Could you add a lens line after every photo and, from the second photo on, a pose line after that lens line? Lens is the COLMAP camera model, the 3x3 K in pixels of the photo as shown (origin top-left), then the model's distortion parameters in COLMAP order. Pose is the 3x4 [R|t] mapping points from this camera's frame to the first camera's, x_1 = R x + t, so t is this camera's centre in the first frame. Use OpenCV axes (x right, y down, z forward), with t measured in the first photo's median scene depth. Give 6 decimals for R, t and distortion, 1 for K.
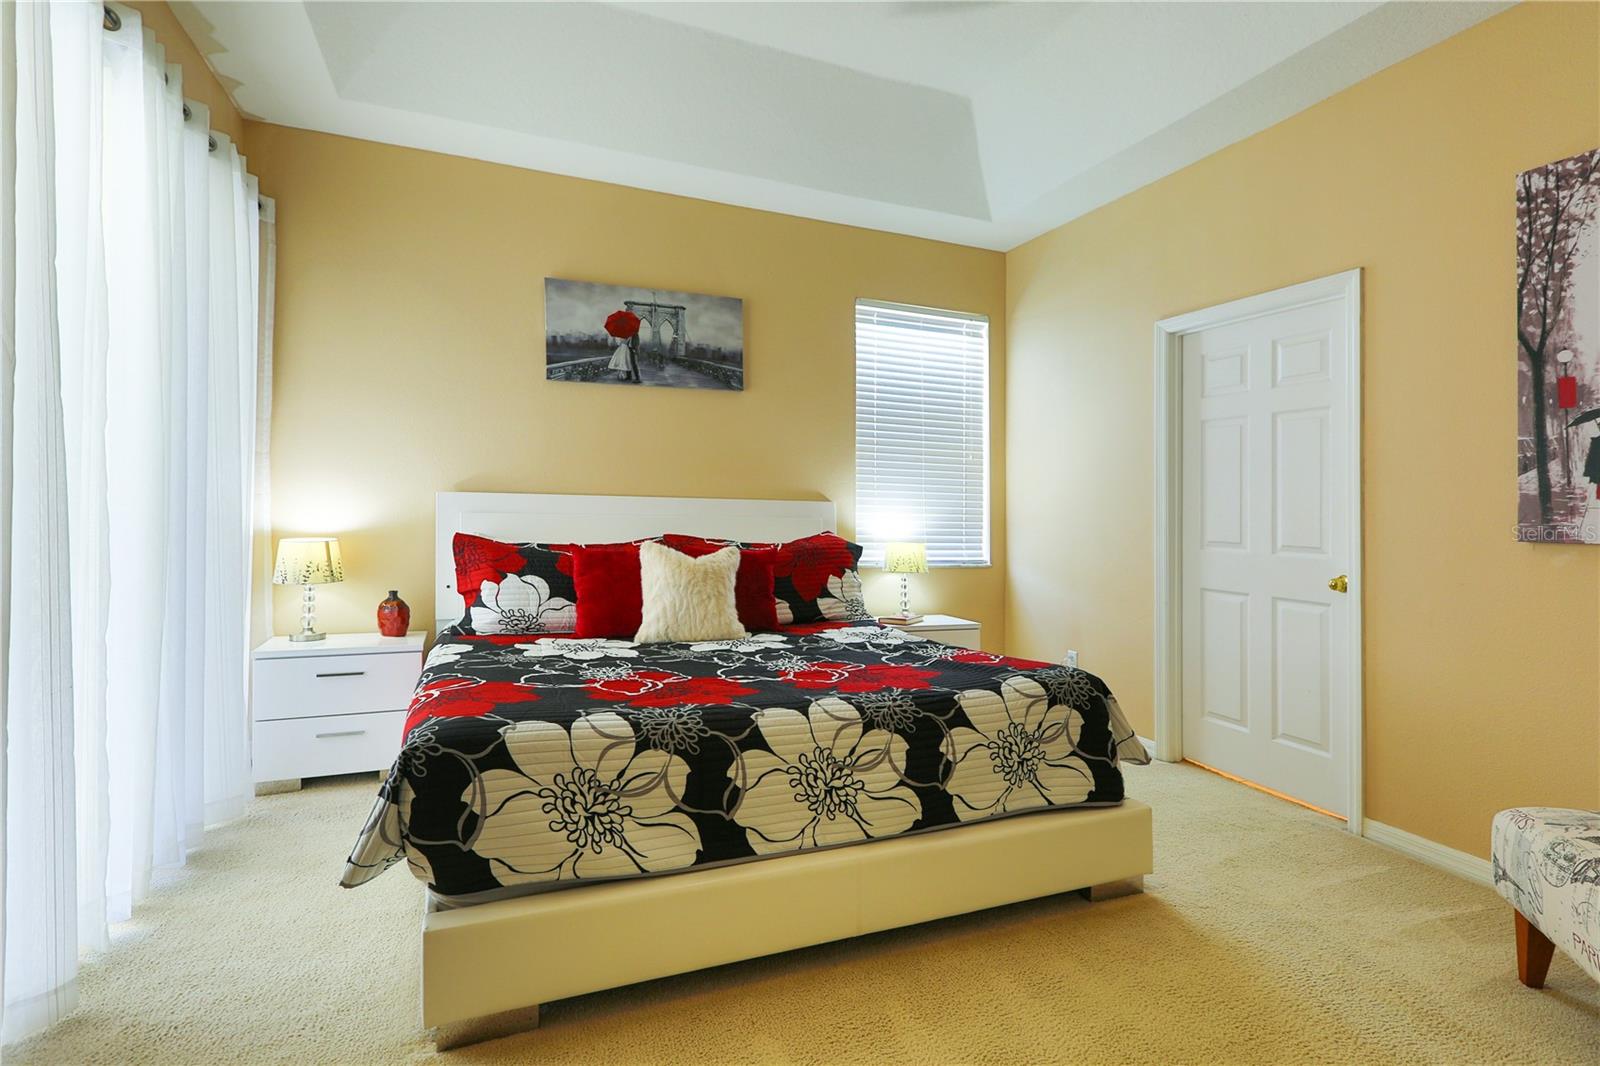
lens RADIAL K [[765.7, 0, 799.1], [0, 765.7, 492.3], [0, 0, 1]] dist [0.004318, -0.000862]
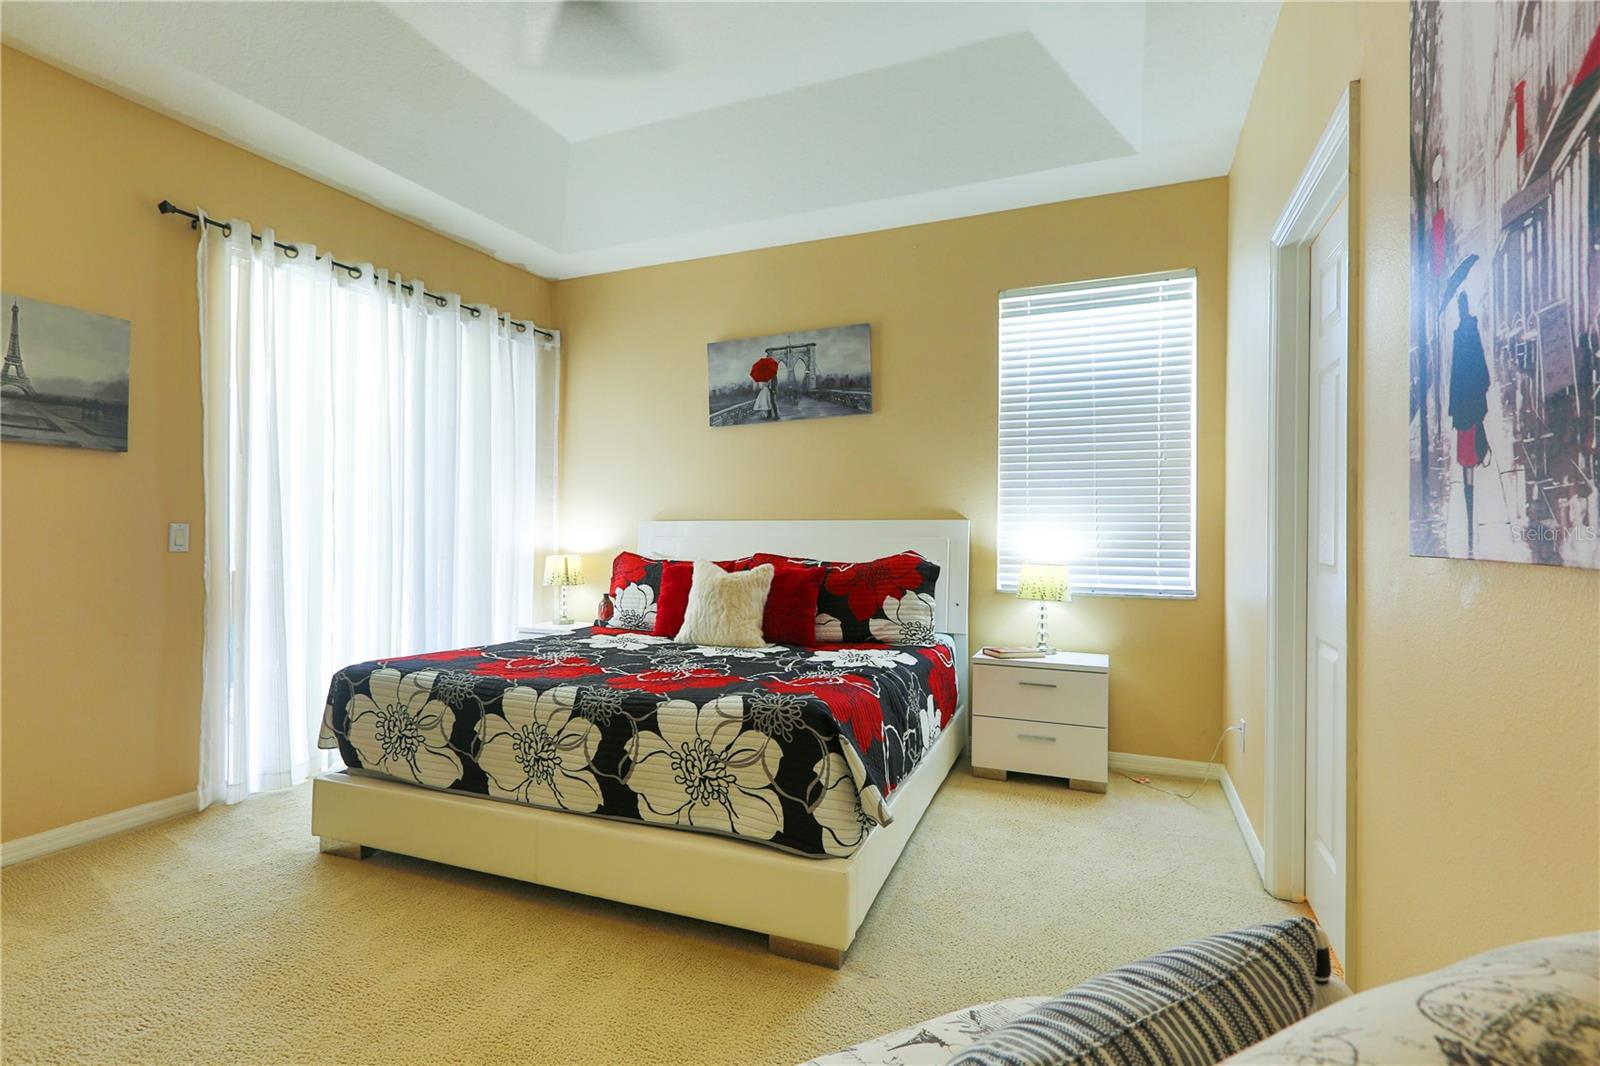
lens RADIAL K [[764.7, 0, 787.2], [0, 764.7, 517.6], [0, 0, 1]] dist [0.002735, -0.000756]
pose [[0.711154, -0.033371, -0.702244, 0.602920], [0.030470, 0.999397, -0.016634, 0.021121], [0.702376, -0.009568, 0.711742, 0.216909]]
